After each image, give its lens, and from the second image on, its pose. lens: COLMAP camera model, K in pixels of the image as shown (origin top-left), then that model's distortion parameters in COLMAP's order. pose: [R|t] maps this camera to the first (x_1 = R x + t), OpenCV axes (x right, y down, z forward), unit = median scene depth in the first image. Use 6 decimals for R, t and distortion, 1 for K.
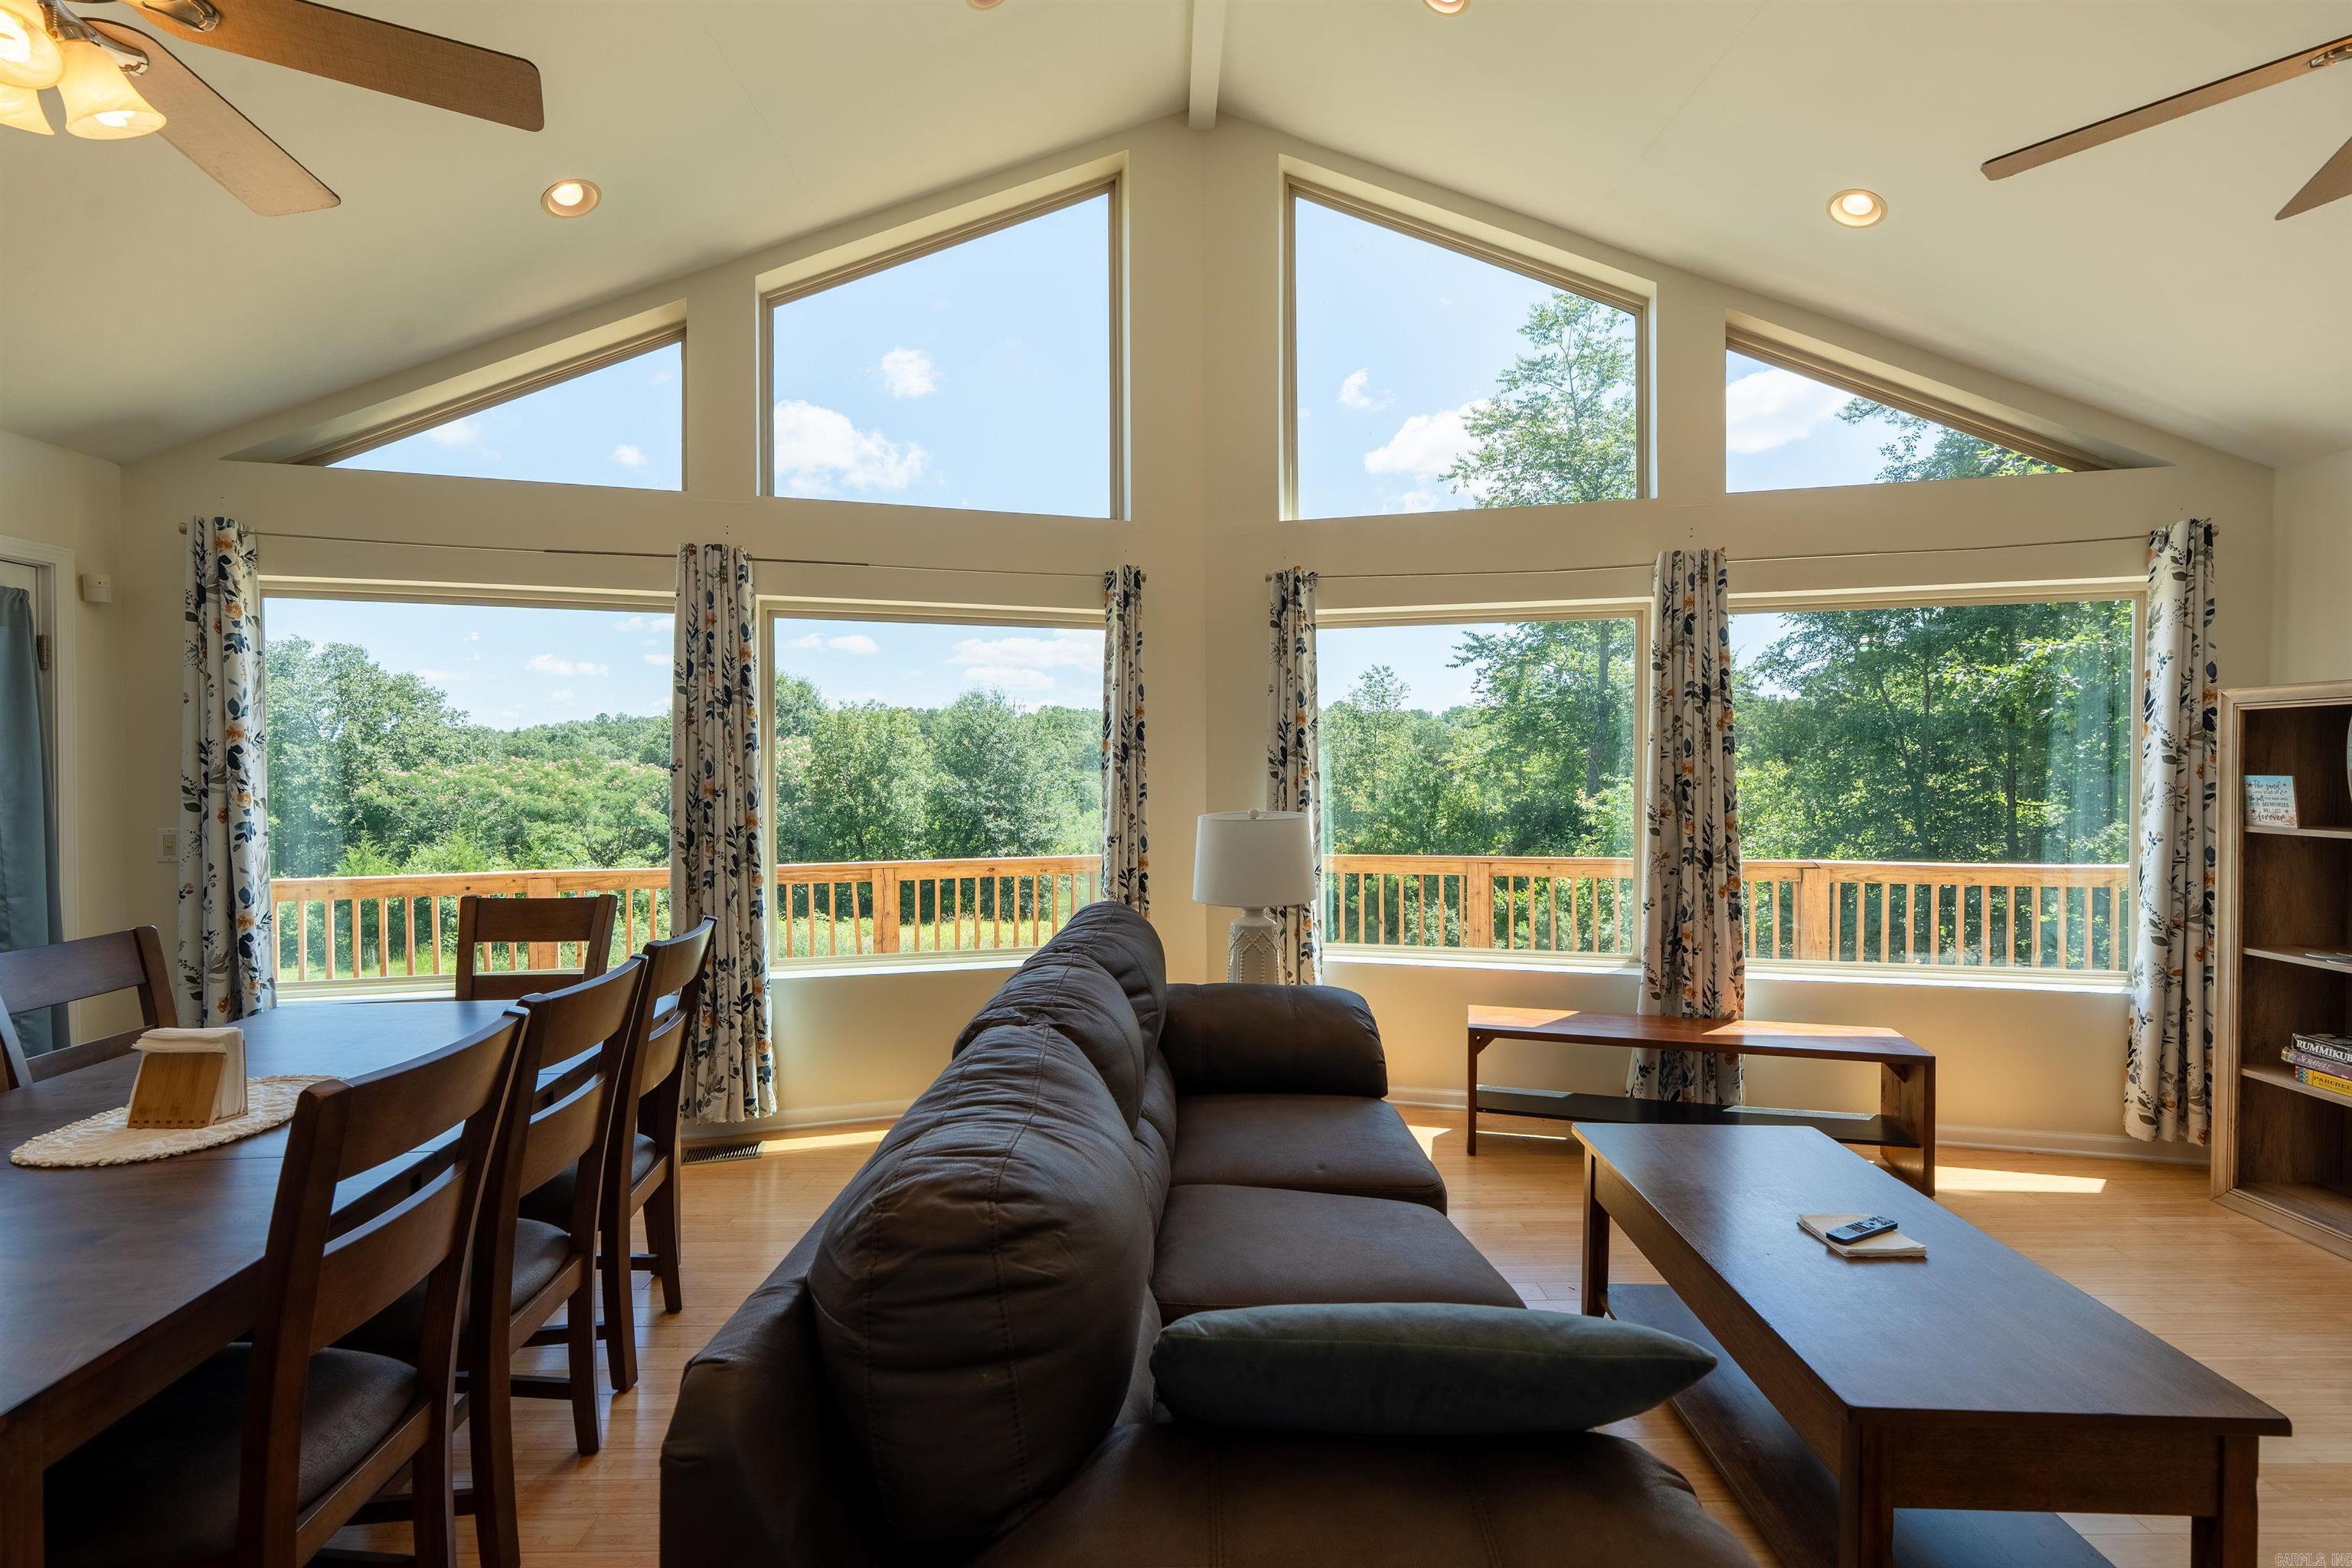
lens RADIAL K [[1053.4, 0, 1174.1], [0, 1053.4, 784.6], [0, 0, 1]] dist [-0.006905, 0.002297]
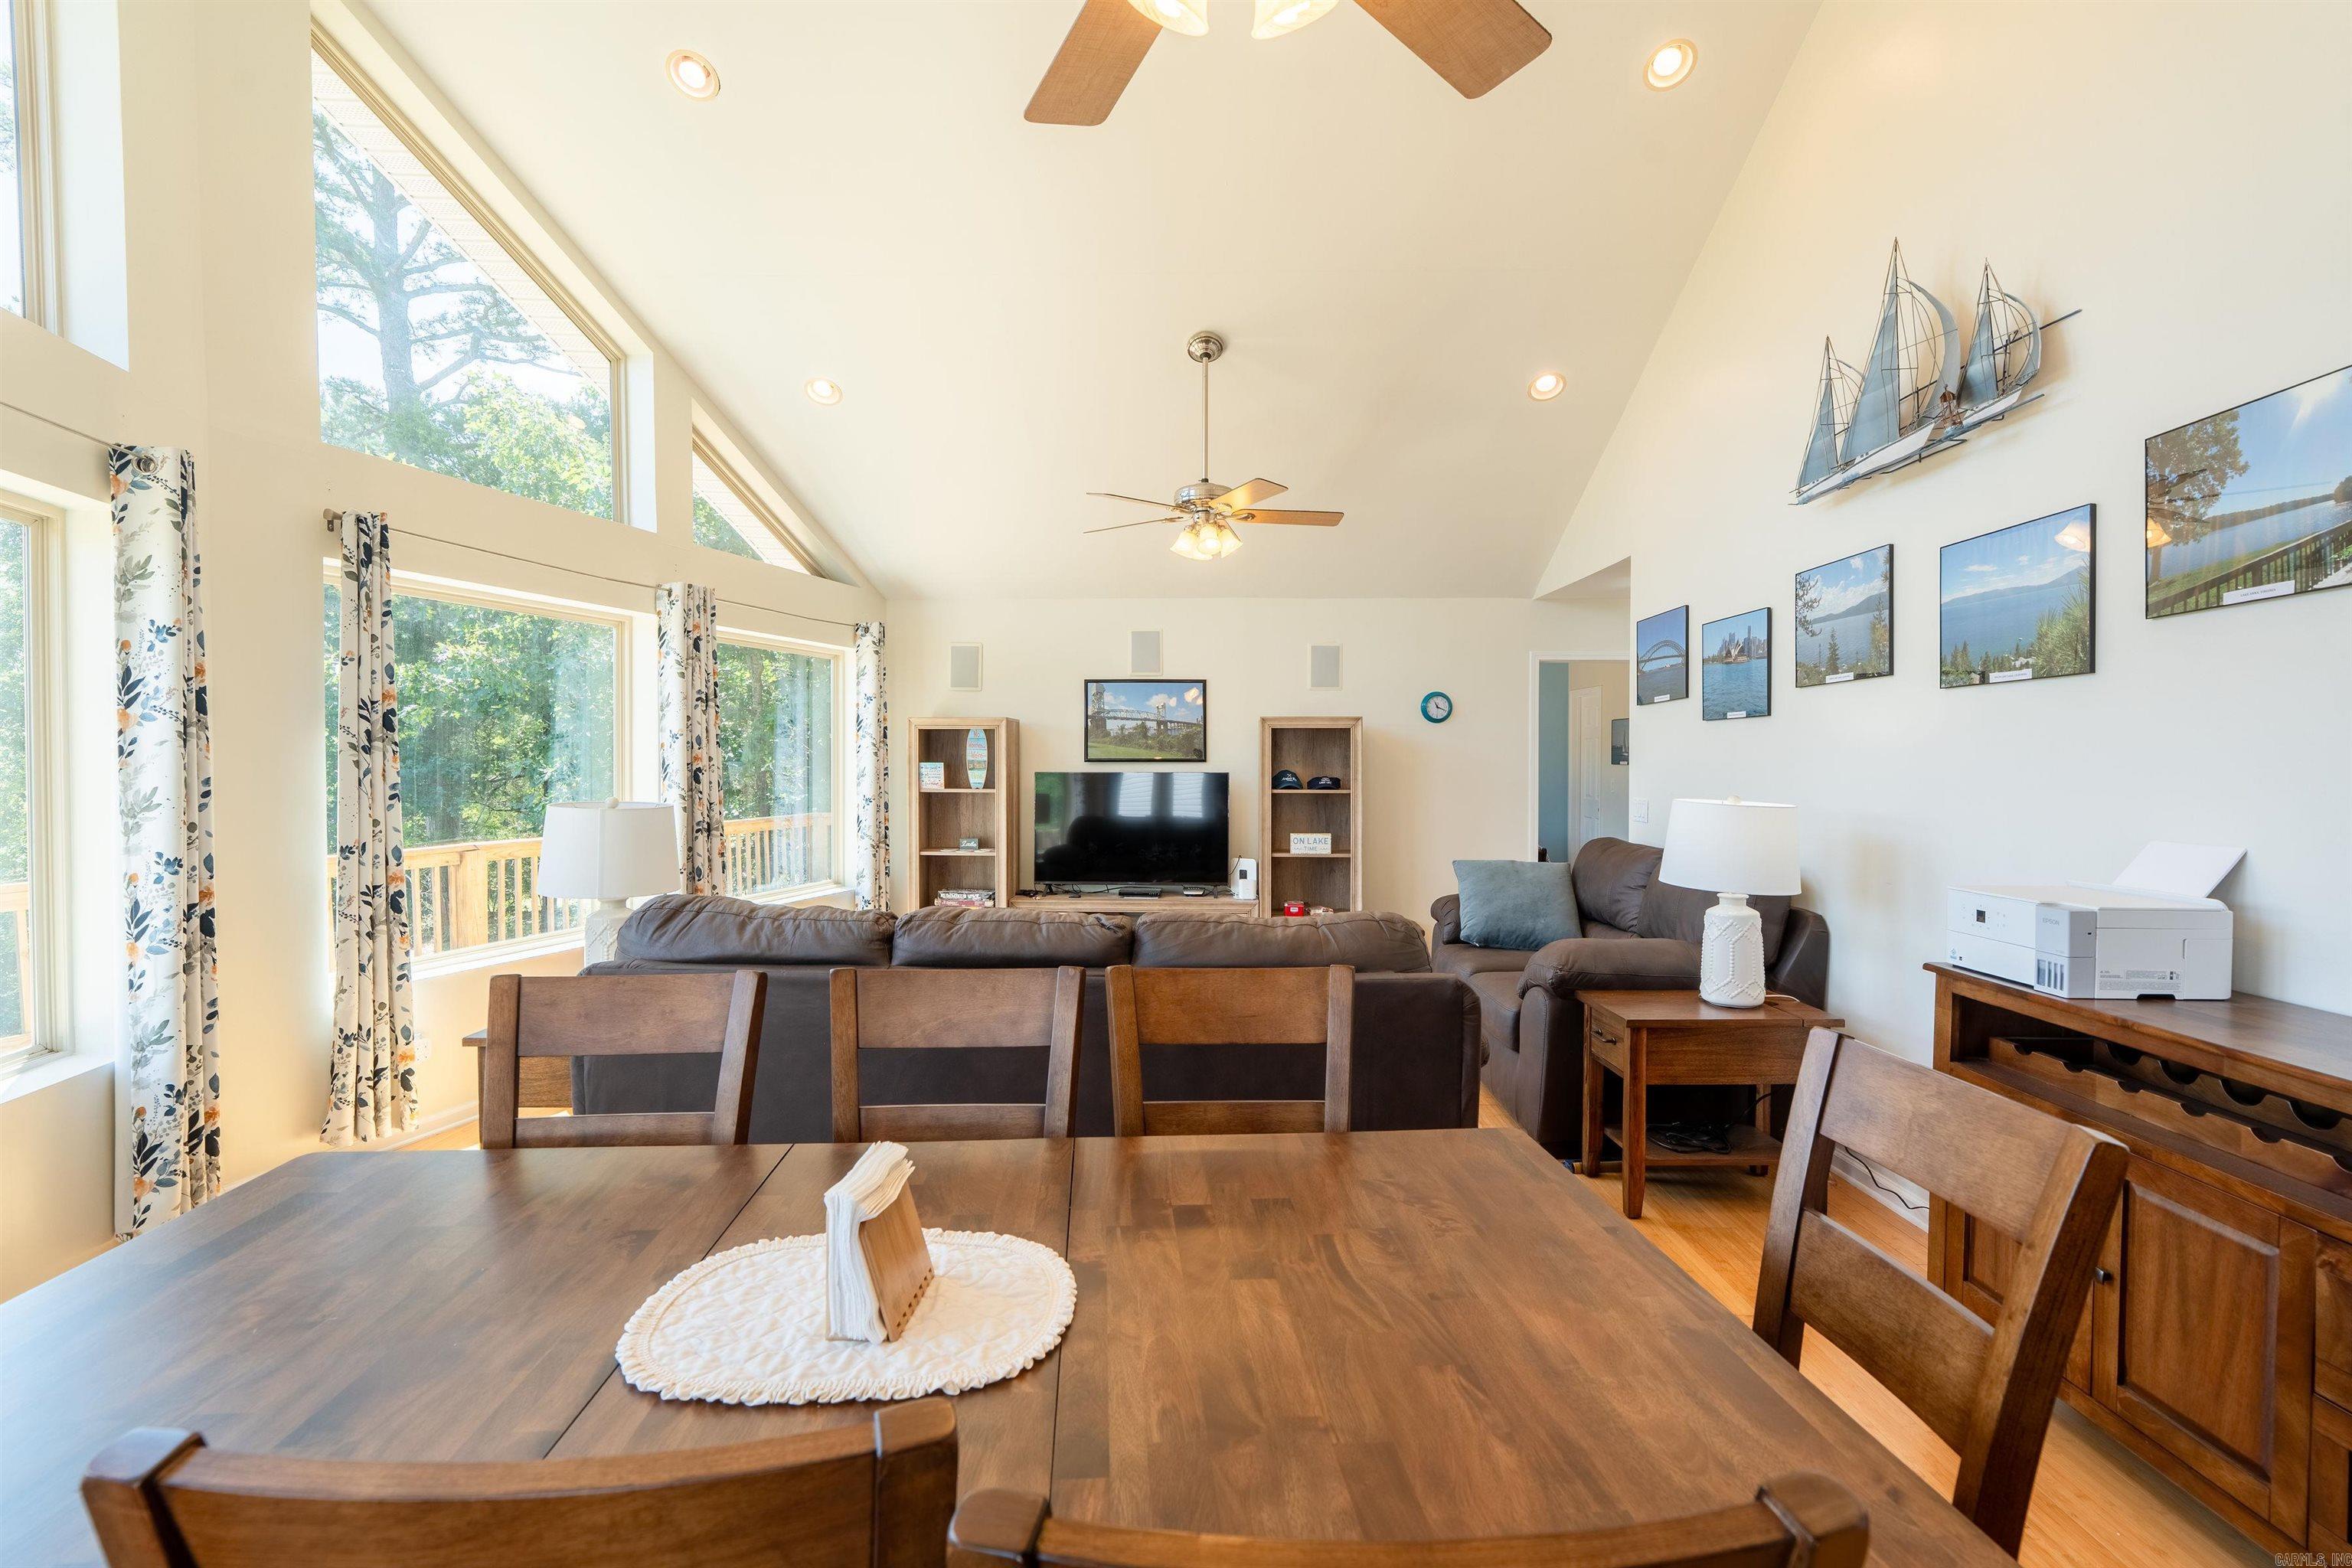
lens RADIAL K [[1053.4, 0, 1171.3], [0, 1053.4, 782.6], [0, 0, 1]] dist [-0.006905, 0.002297]
pose [[0.037104, -0.019197, 0.999127, -0.752436], [0.013454, 0.999734, 0.018709, -0.001860], [-0.999221, 0.012749, 0.037352, 0.386152]]
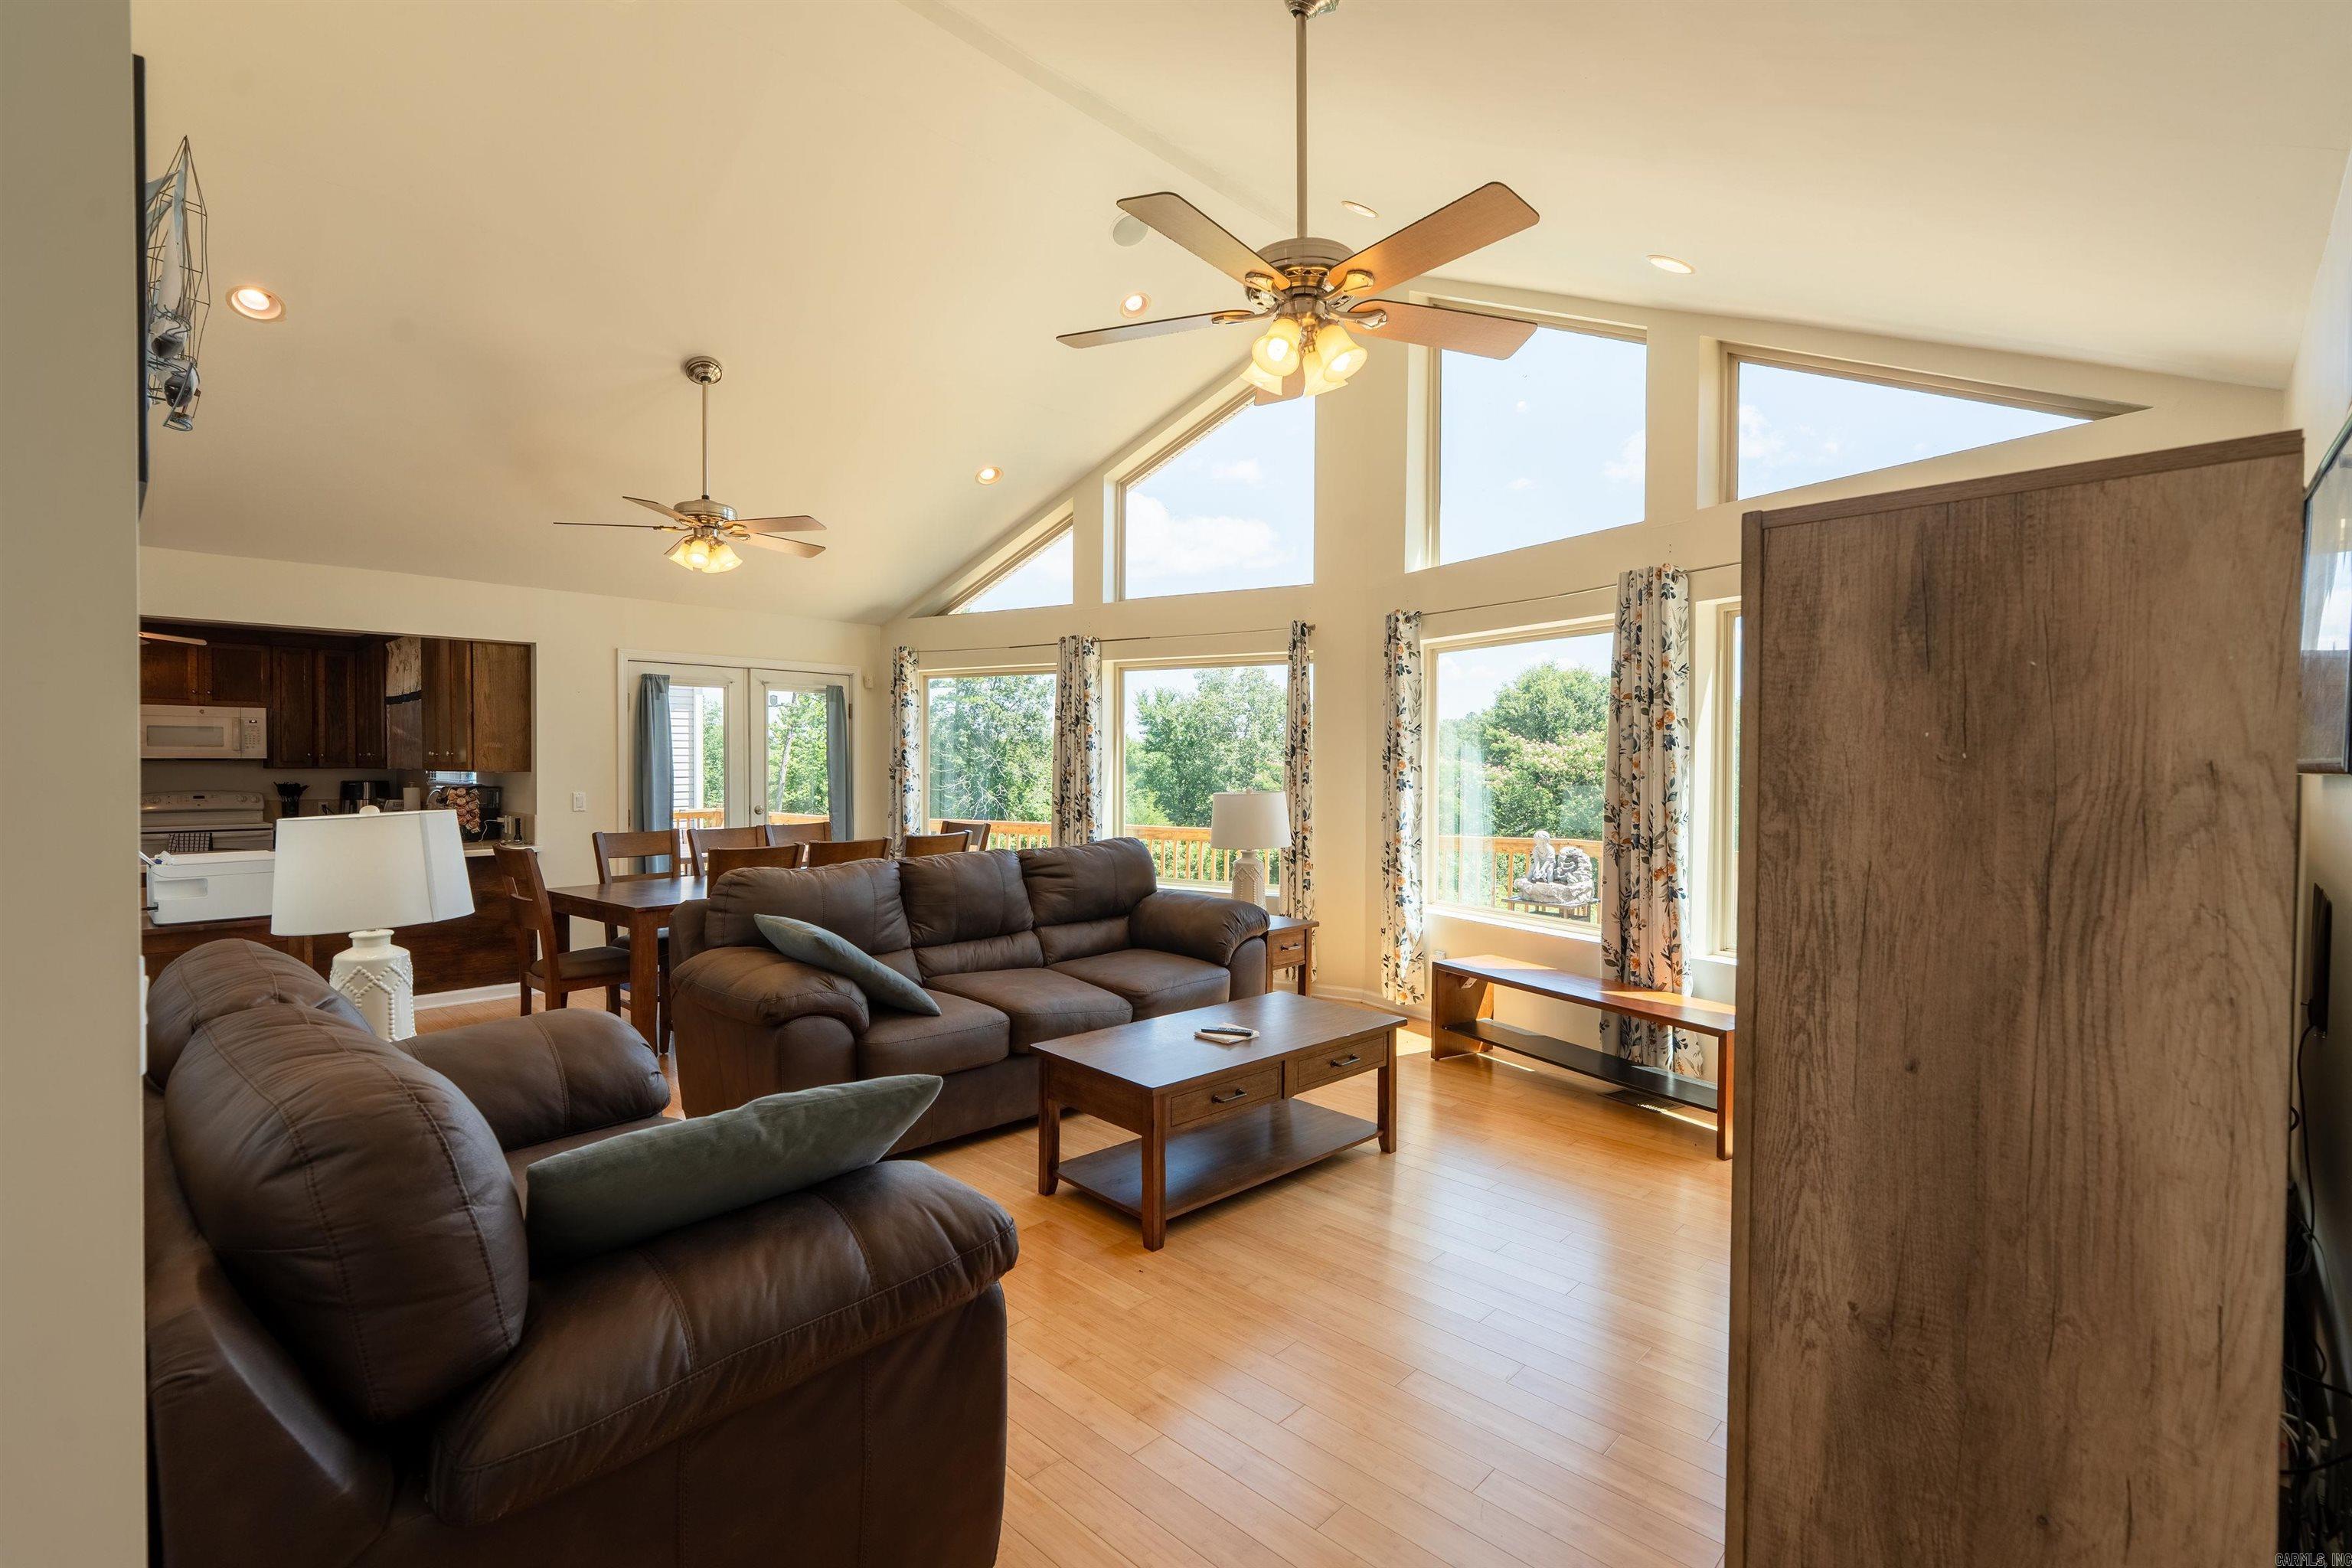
lens RADIAL K [[1053.4, 0, 1170.0], [0, 1053.4, 784.6], [0, 0, 1]] dist [-0.006905, 0.002297]
pose [[0.706725, 0.019117, -0.707230, 0.931478], [-0.014934, 0.999815, 0.012102, 0.000789], [0.707331, 0.002009, 0.706880, -0.145797]]
